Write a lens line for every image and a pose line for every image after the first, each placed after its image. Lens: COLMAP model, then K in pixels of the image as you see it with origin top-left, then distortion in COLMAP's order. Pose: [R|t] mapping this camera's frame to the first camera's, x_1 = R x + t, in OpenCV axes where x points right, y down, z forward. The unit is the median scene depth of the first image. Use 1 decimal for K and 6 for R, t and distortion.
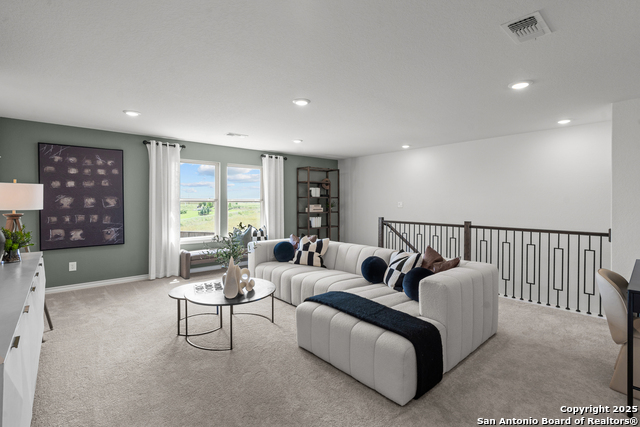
lens RADIAL K [[300.7, 0, 323.3], [0, 300.7, 207.1], [0, 0, 1]] dist [-0.025875, -0.000401]
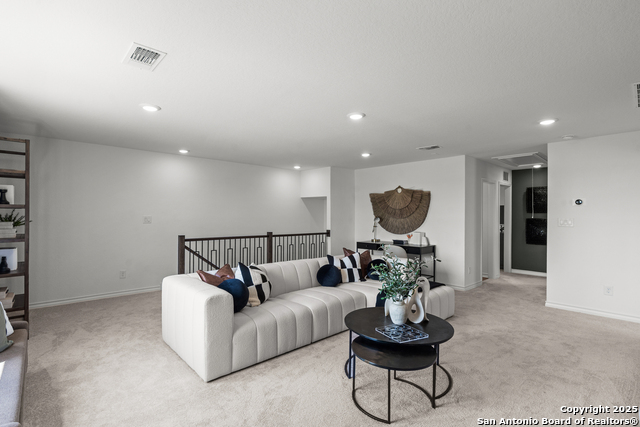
lens RADIAL K [[301.1, 0, 319.3], [0, 301.1, 215.9], [0, 0, 1]] dist [-0.009975, 0.003263]
pose [[-0.028792, -0.003839, 0.999578, -0.739239], [0.011030, 0.999931, 0.004158, -0.020433], [-0.999525, 0.011145, -0.028748, 0.806988]]
